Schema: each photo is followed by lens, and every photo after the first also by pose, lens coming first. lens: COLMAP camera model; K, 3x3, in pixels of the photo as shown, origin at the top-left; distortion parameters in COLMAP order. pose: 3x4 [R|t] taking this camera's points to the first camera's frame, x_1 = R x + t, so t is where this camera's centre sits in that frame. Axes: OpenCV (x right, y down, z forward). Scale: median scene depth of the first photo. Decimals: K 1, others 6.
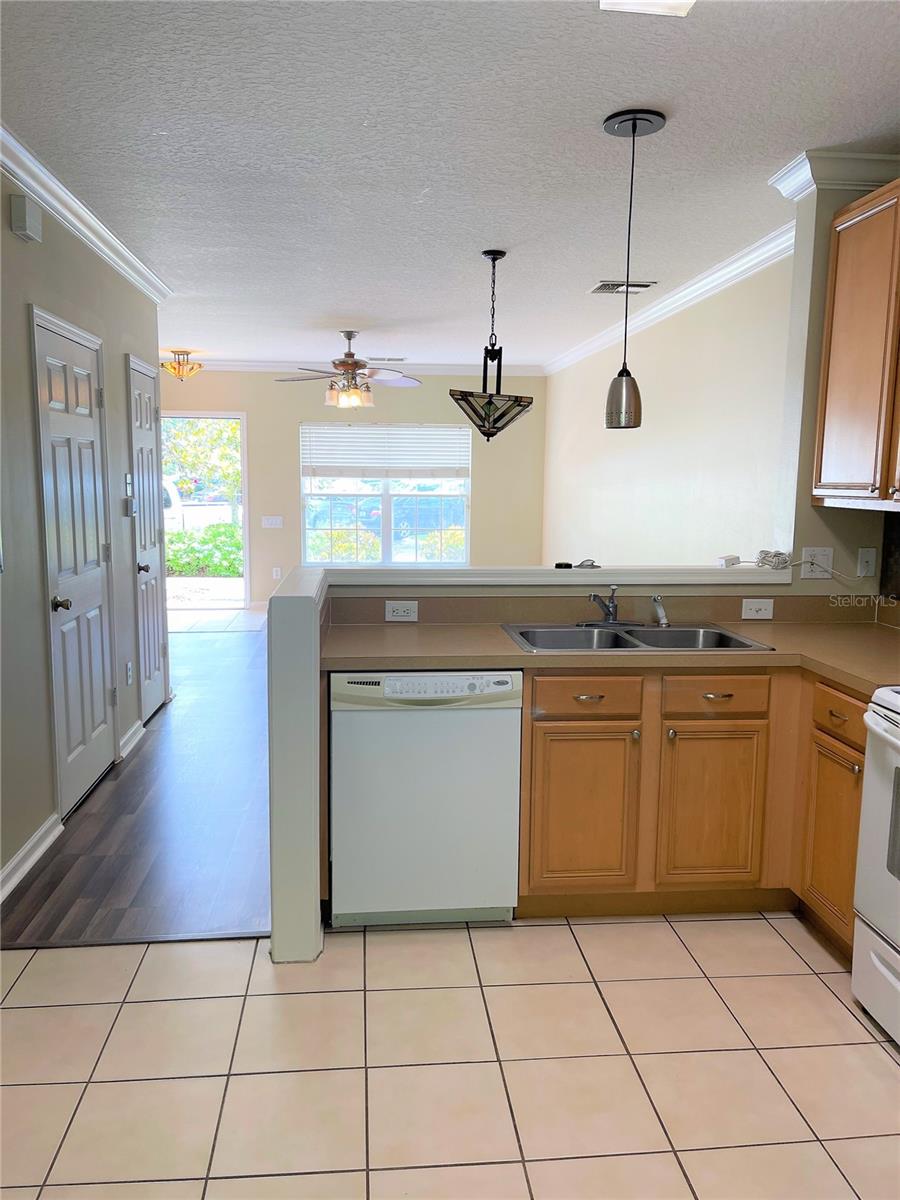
lens RADIAL K [[904.1, 0, 448.3], [0, 904.1, 601.9], [0, 0, 1]] dist [0.040682, -0.080718]
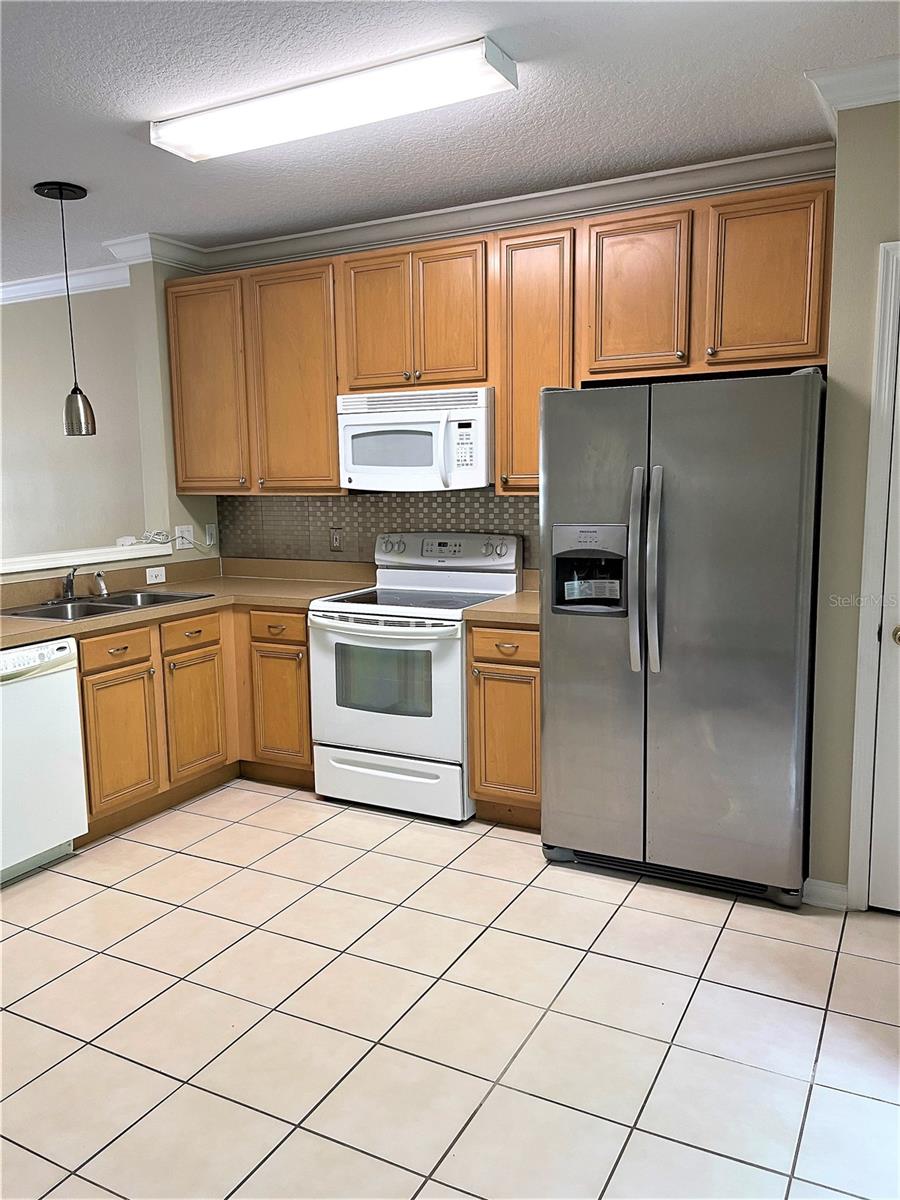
lens RADIAL K [[904.1, 0, 449.9], [0, 904.1, 599.4], [0, 0, 1]] dist [0.040682, -0.080718]
pose [[0.534609, -0.128955, 0.835203, -0.621252], [0.131376, 0.988956, 0.068601, 0.009568], [-0.834825, 0.073051, 0.545647, -0.078738]]
